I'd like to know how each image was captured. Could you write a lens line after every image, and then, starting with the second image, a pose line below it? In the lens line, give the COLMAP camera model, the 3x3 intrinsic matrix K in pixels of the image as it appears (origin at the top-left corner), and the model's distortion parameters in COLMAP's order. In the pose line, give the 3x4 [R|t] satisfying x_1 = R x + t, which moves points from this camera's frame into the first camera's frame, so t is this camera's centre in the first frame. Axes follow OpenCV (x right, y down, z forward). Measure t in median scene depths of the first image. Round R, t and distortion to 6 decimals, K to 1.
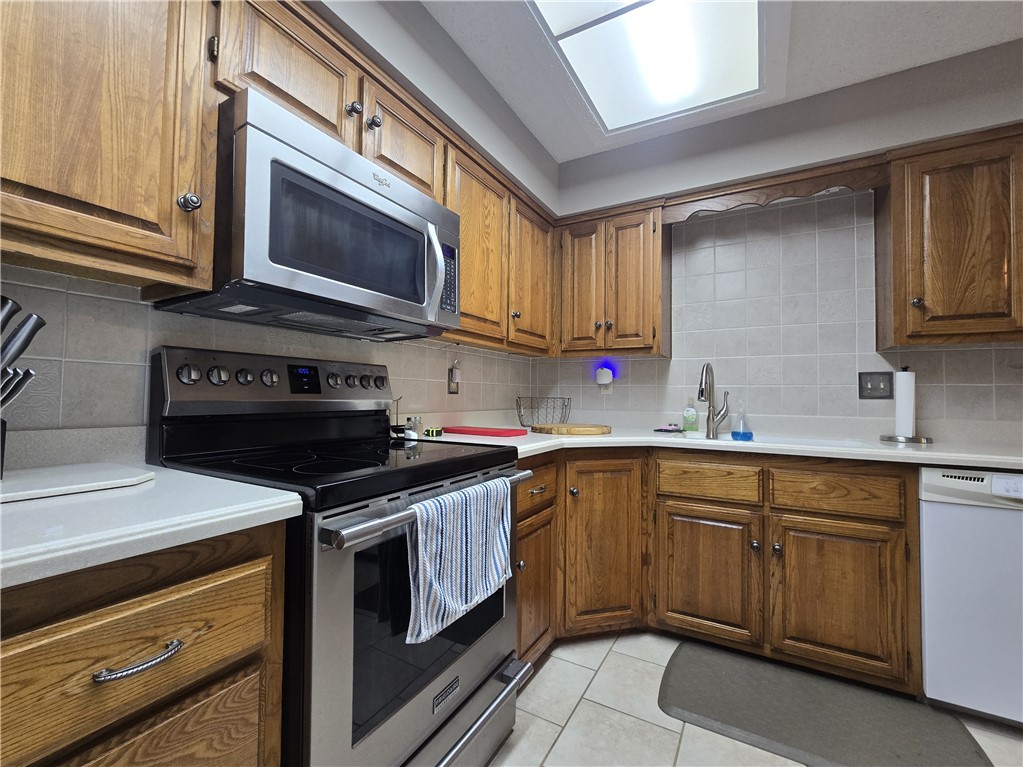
lens RADIAL K [[432.3, 0, 511.5], [0, 432.3, 383.5], [0, 0, 1]] dist [-0.002478, -0.000432]
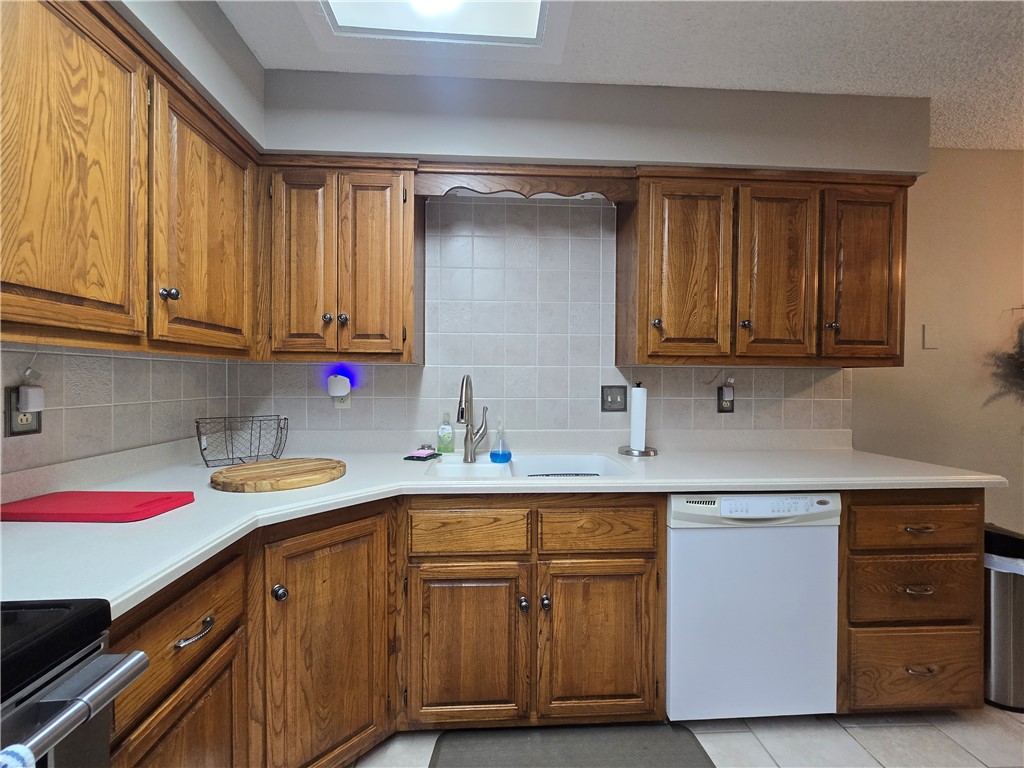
lens RADIAL K [[415.1, 0, 504.9], [0, 415.1, 383.9], [0, 0, 1]] dist [-0.002182, -0.000213]
pose [[0.844934, -0.012641, 0.534721, 0.100302], [-0.011843, 0.999033, 0.042332, -0.074722], [-0.534739, -0.042100, 0.843968, 0.326304]]
